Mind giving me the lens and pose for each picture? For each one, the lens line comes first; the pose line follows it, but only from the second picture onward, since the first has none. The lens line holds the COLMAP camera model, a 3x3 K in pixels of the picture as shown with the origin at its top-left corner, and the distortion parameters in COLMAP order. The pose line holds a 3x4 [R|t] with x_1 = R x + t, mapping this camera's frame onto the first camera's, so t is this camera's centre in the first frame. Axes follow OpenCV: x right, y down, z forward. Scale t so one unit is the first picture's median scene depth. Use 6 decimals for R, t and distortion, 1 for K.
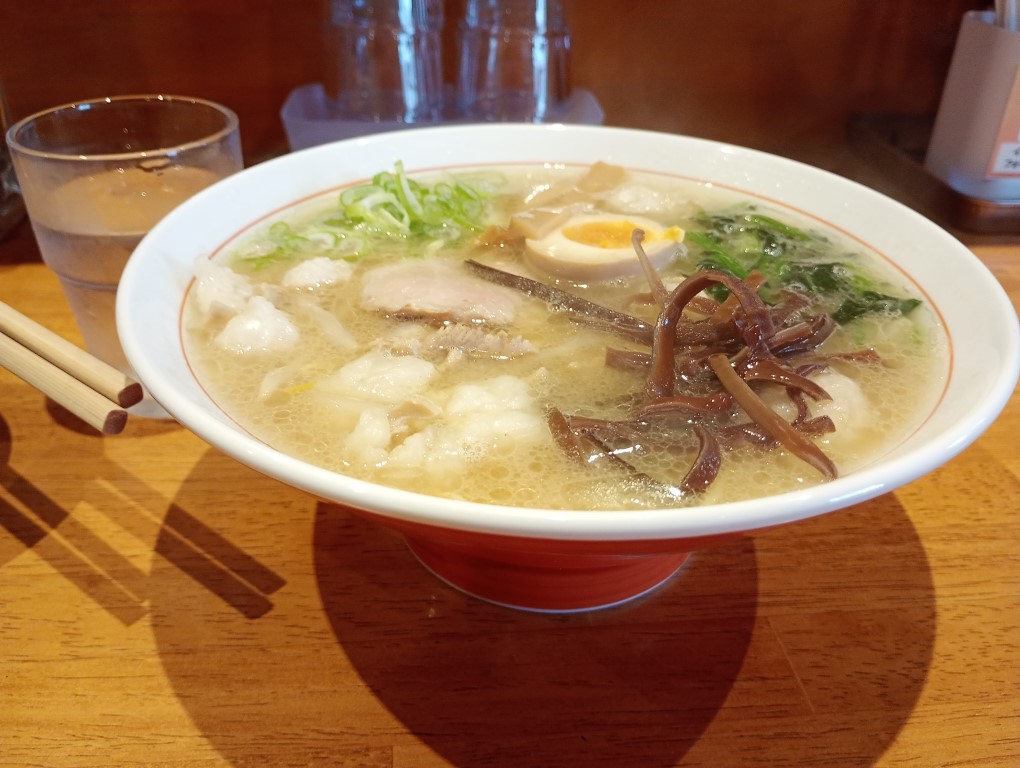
lens RADIAL K [[869.7, 0, 510.0], [0, 869.7, 384.0], [0, 0, 1]] dist [-0.001458, -0.056276]
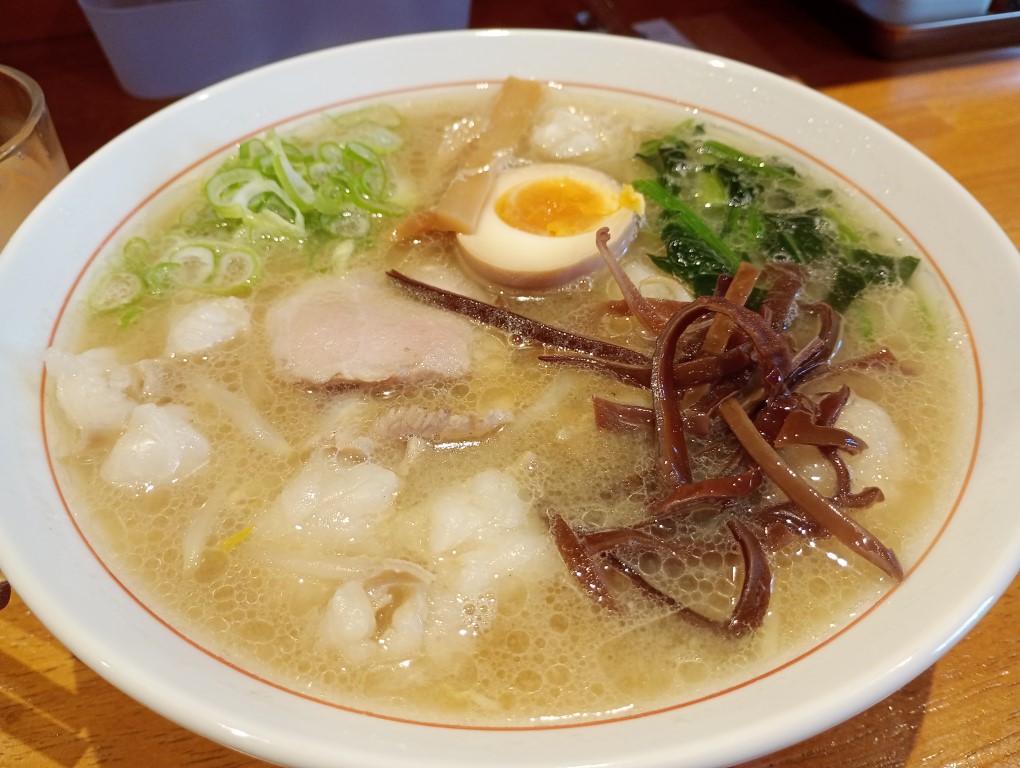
lens RADIAL K [[869.7, 0, 510.0], [0, 869.7, 384.0], [0, 0, 1]] dist [-0.001458, -0.056276]
pose [[0.979479, -0.156647, 0.126813, -0.062469], [0.122087, 0.961785, 0.245081, -0.242416], [-0.160358, -0.224570, 0.961173, 0.197052]]
